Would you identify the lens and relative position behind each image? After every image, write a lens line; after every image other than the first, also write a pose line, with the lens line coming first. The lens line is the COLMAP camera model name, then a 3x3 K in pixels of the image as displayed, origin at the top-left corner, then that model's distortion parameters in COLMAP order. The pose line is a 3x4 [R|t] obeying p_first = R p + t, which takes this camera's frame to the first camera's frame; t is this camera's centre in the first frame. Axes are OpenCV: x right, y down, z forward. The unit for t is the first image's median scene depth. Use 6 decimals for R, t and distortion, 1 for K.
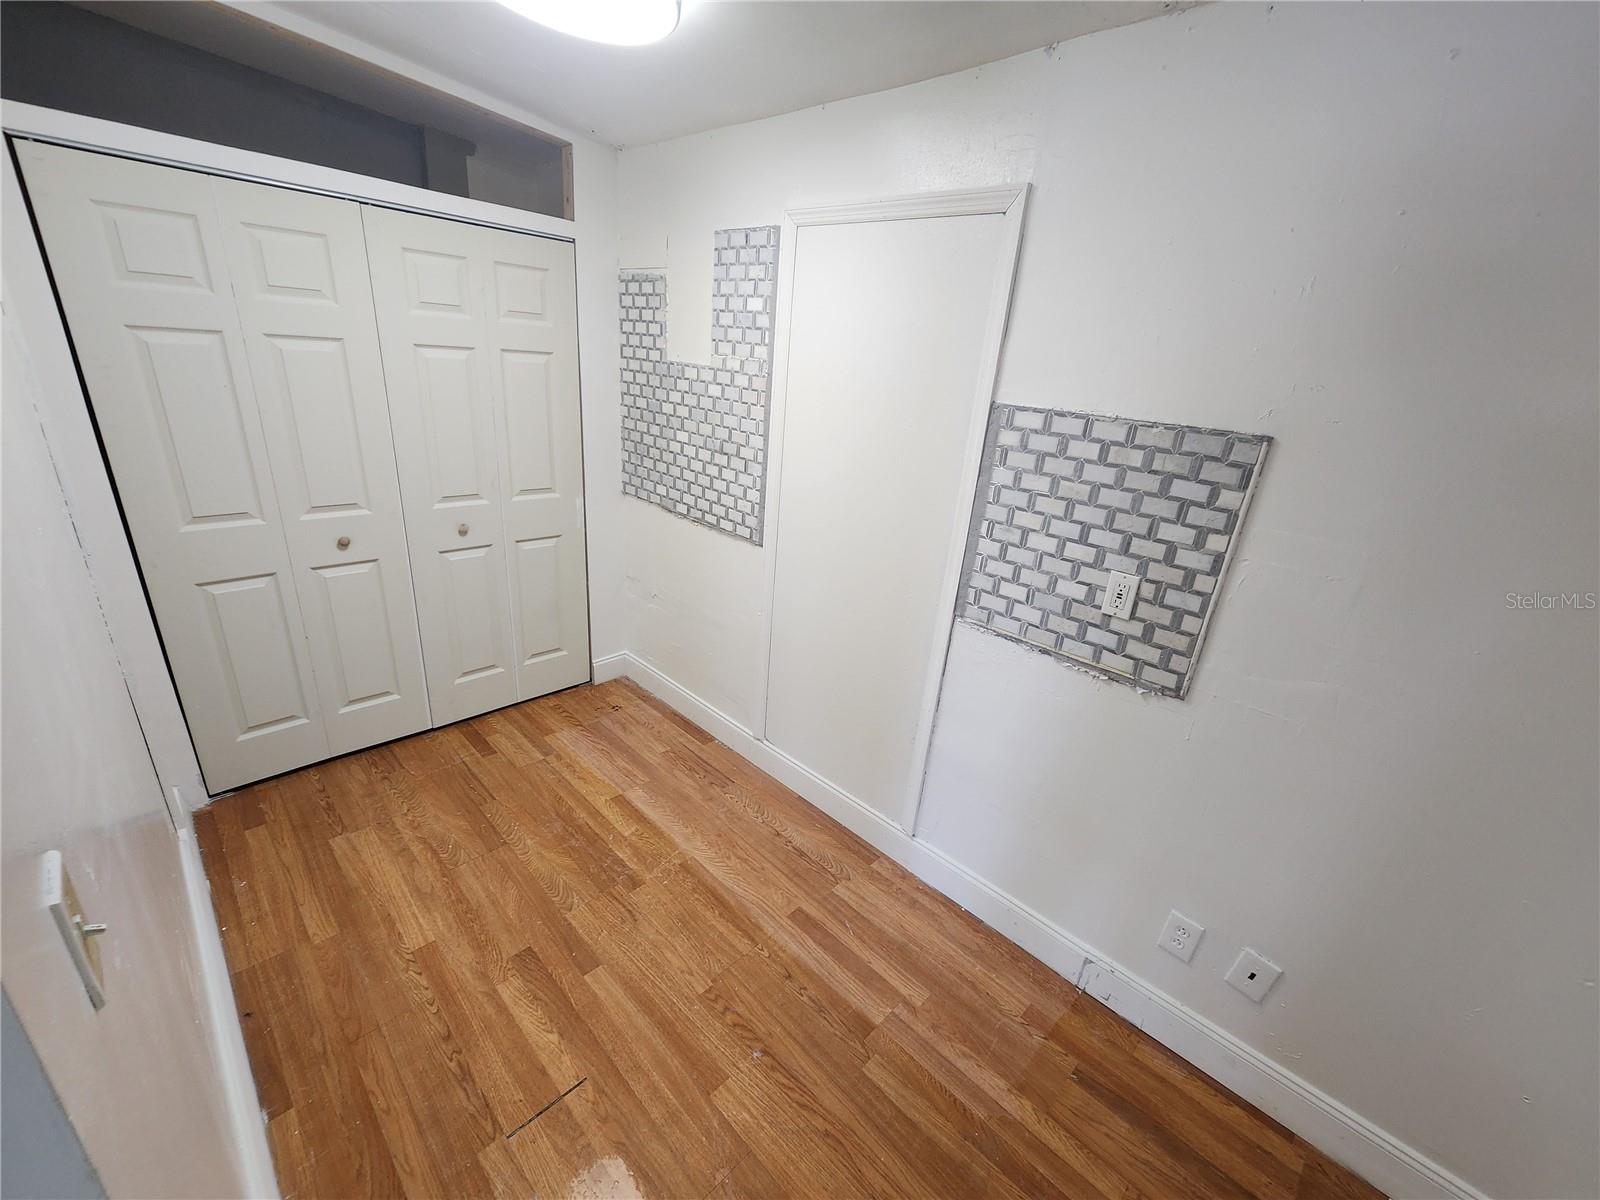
lens RADIAL K [[653.0, 0, 804.3], [0, 653.0, 603.3], [0, 0, 1]] dist [-0.000195, 0.000701]
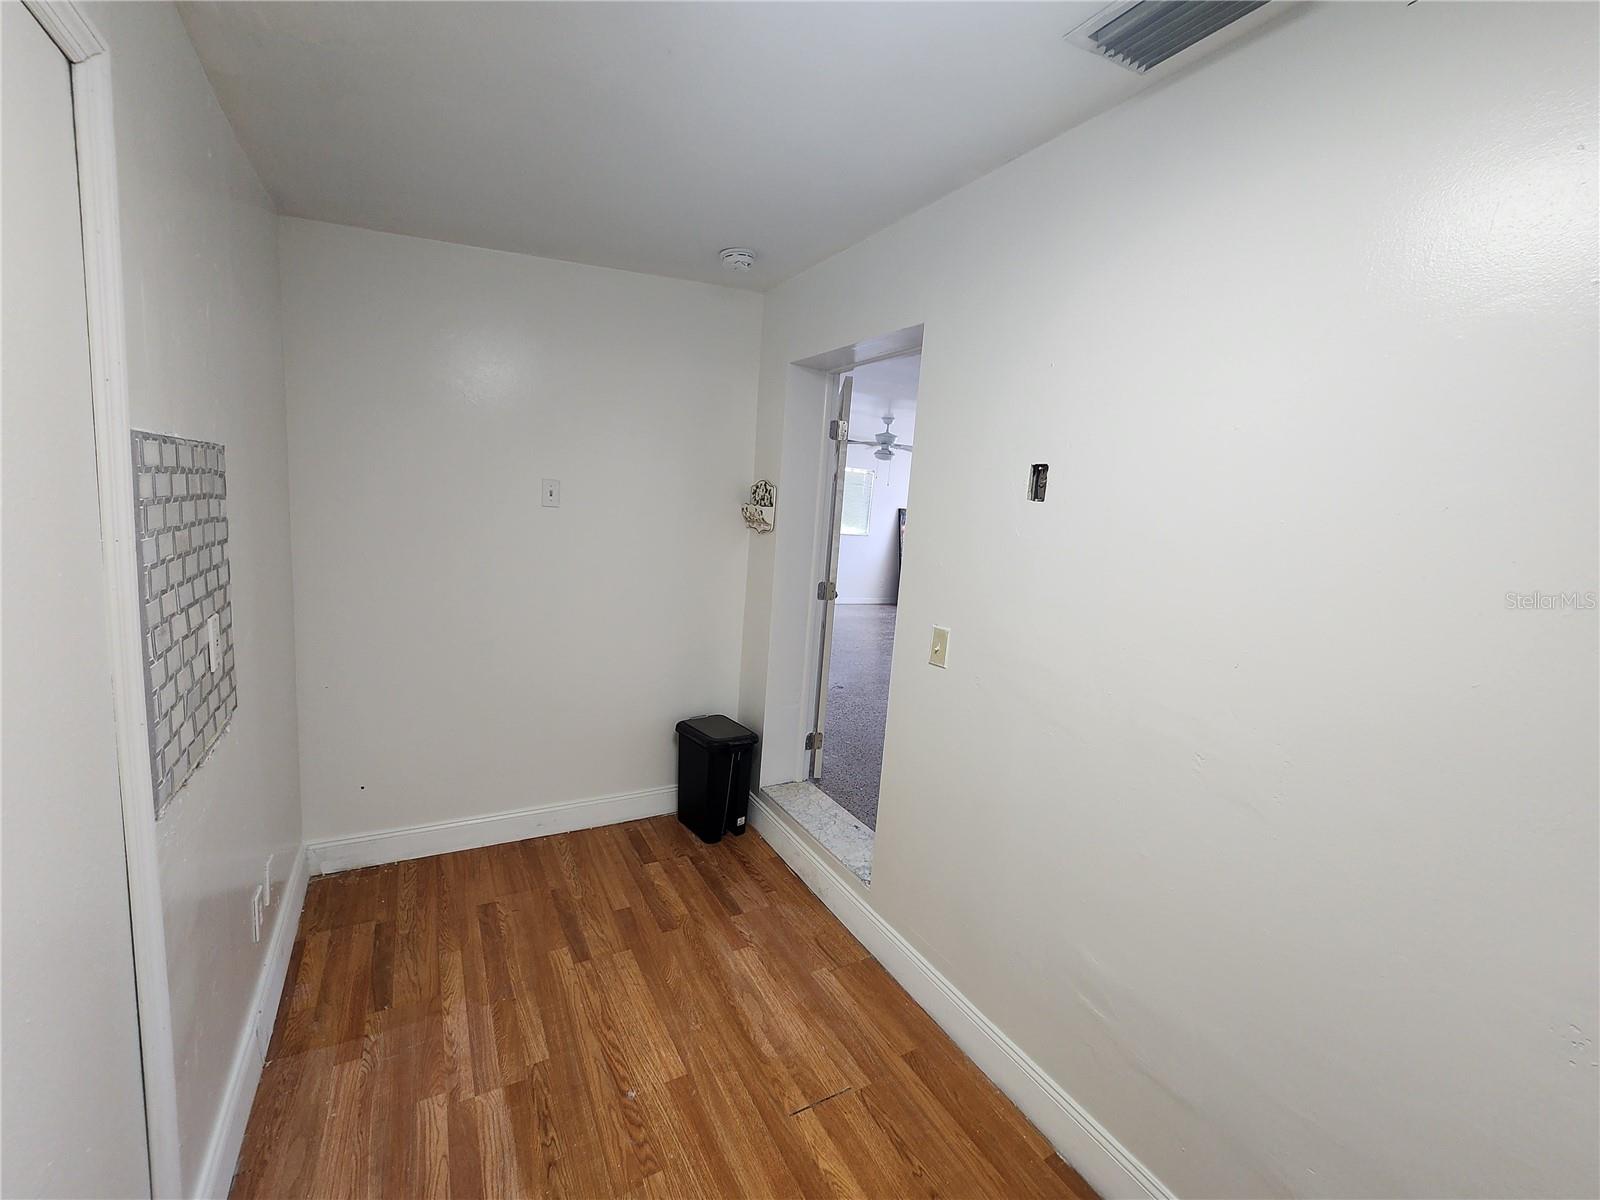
lens RADIAL K [[653.0, 0, 802.9], [0, 653.0, 600.1], [0, 0, 1]] dist [-0.000195, 0.000701]
pose [[-0.949234, -0.190035, 0.250684, -0.437140], [-0.042259, 0.866715, 0.497010, -0.500378], [-0.311721, 0.461185, -0.830746, 1.413094]]
